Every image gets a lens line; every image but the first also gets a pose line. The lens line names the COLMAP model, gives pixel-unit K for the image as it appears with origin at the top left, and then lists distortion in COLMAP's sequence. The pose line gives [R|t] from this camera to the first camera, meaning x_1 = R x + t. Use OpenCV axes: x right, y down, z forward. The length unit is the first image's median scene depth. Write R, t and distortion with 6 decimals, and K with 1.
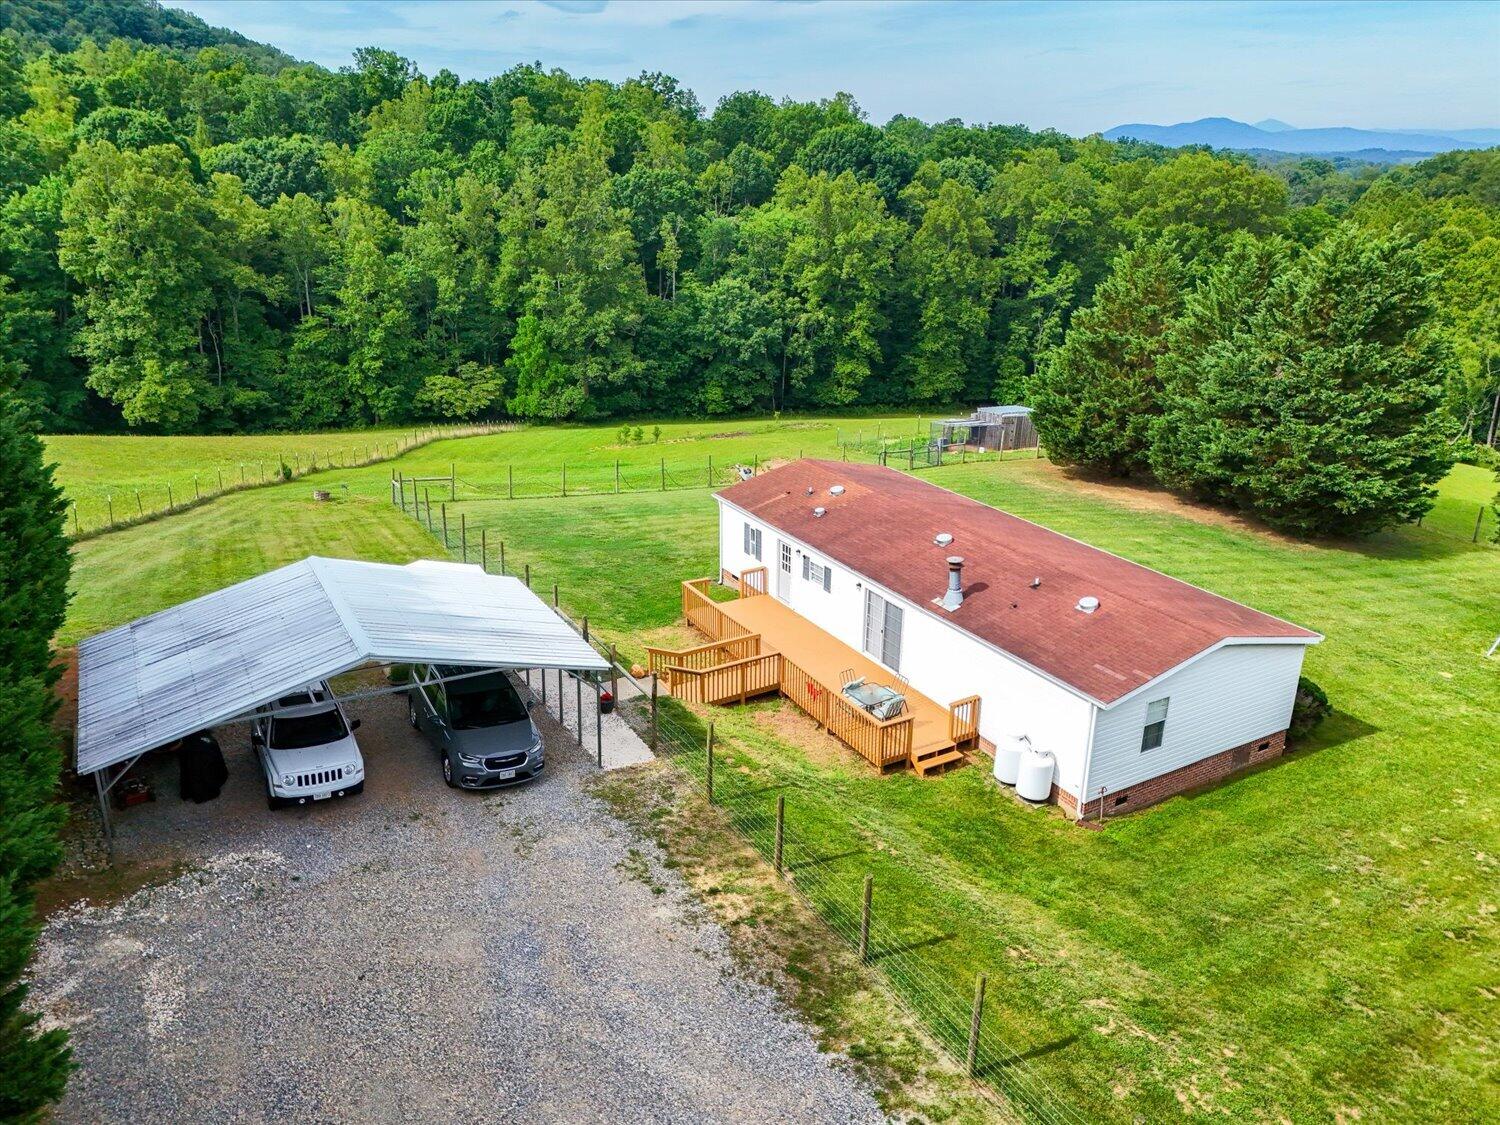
lens RADIAL K [[1100.6, 0, 751.9], [0, 1100.6, 562.3], [0, 0, 1]] dist [0.074484, -0.073261]
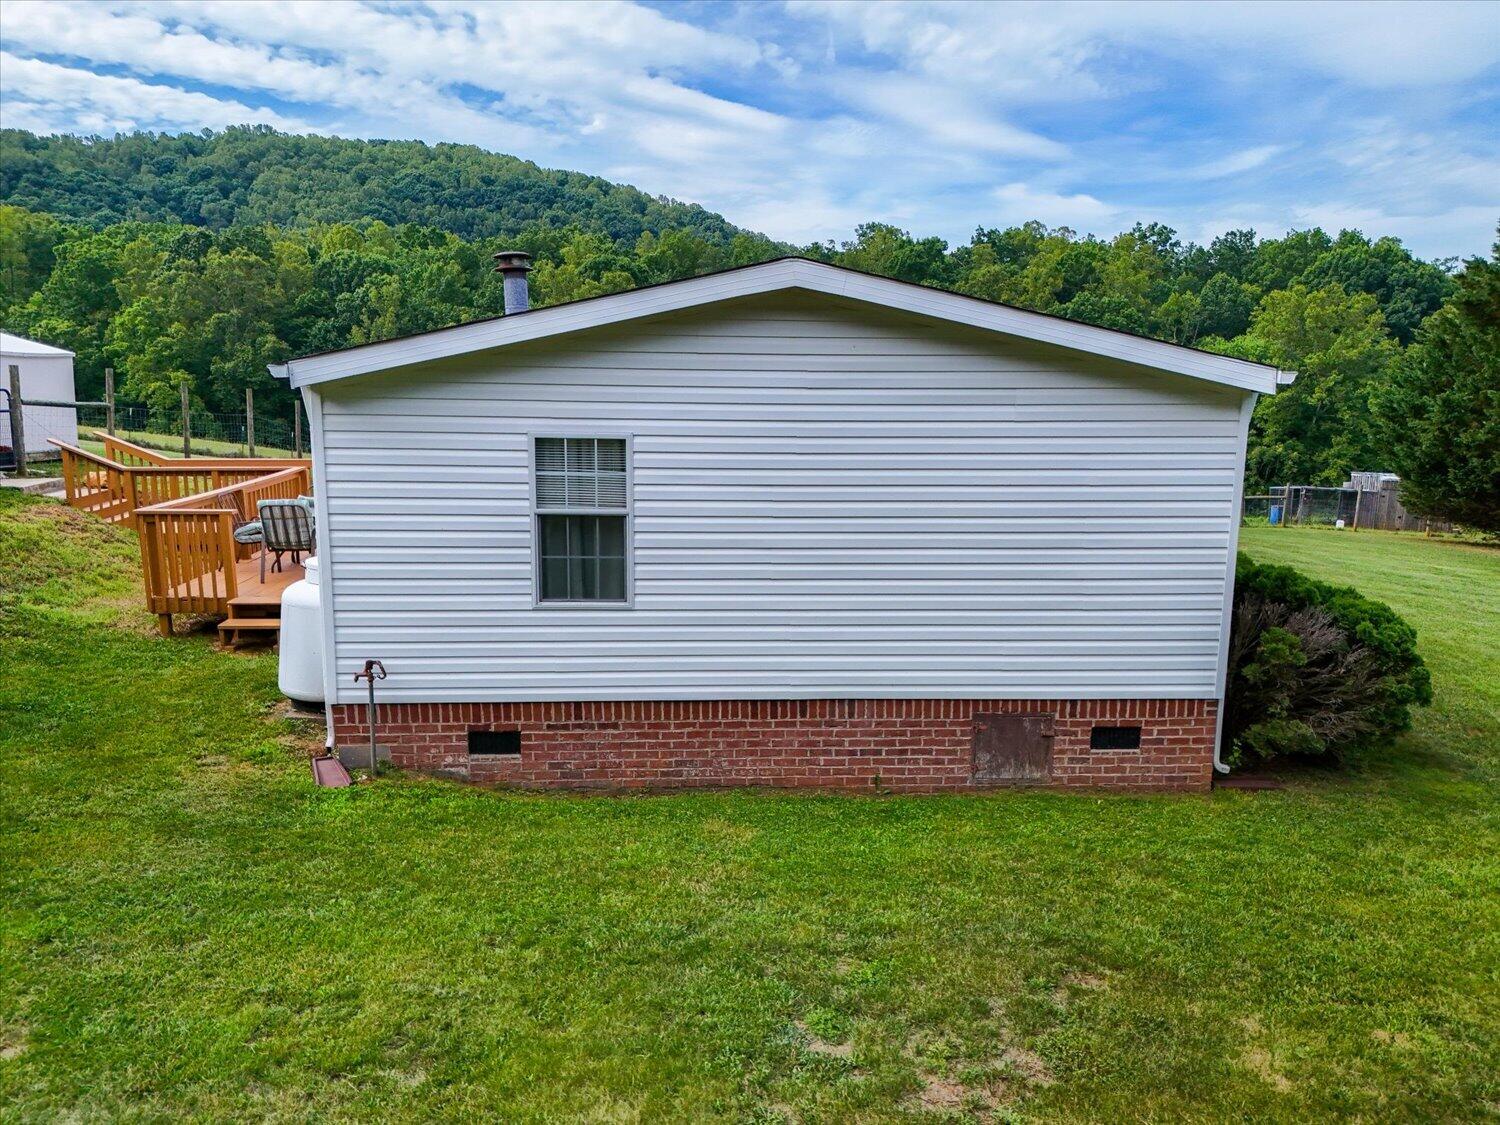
lens RADIAL K [[1090.5, 0, 750.0], [0, 1090.5, 558.6], [0, 0, 1]] dist [0.082380, -0.074849]
pose [[0.884685, 0.079680, -0.459330, 0.110380], [-0.161399, 0.976703, -0.141430, 0.038544], [0.437360, 0.199256, 0.876934, 0.143268]]
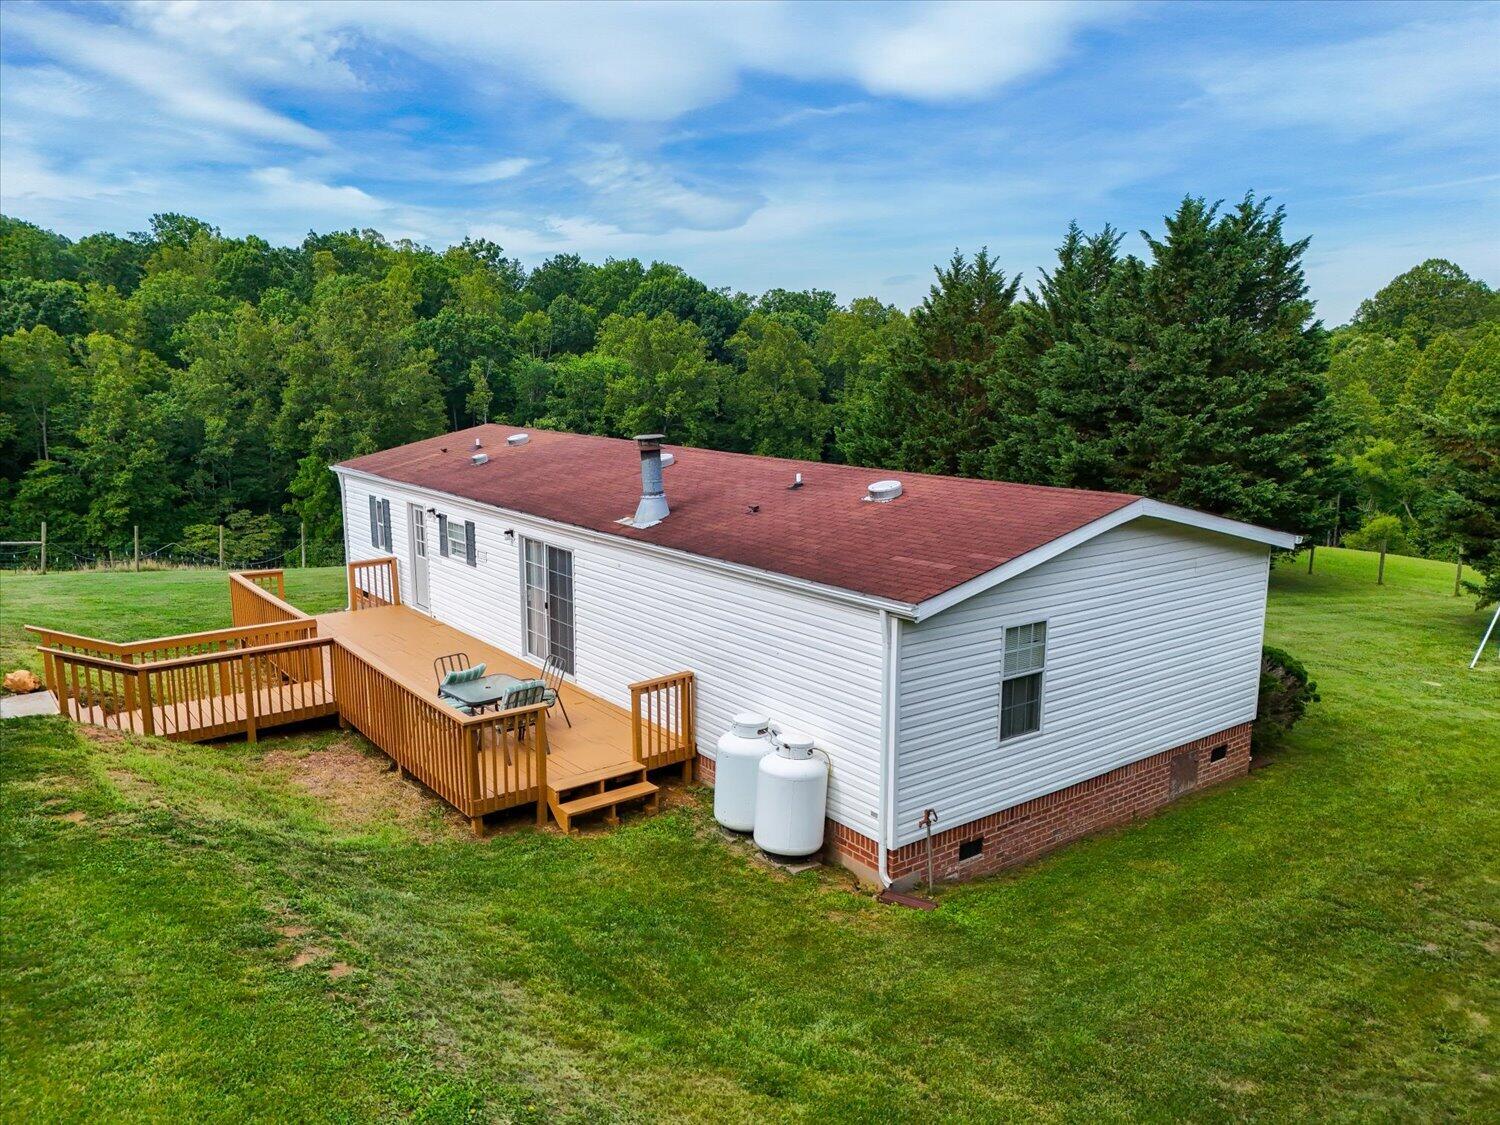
lens RADIAL K [[1100.6, 0, 751.9], [0, 1100.6, 562.3], [0, 0, 1]] dist [0.074484, -0.073261]
pose [[0.991599, -0.028198, 0.126240, 0.036166], [0.049828, 0.983902, -0.171622, 0.033859], [-0.119368, 0.176471, 0.977041, 0.104044]]
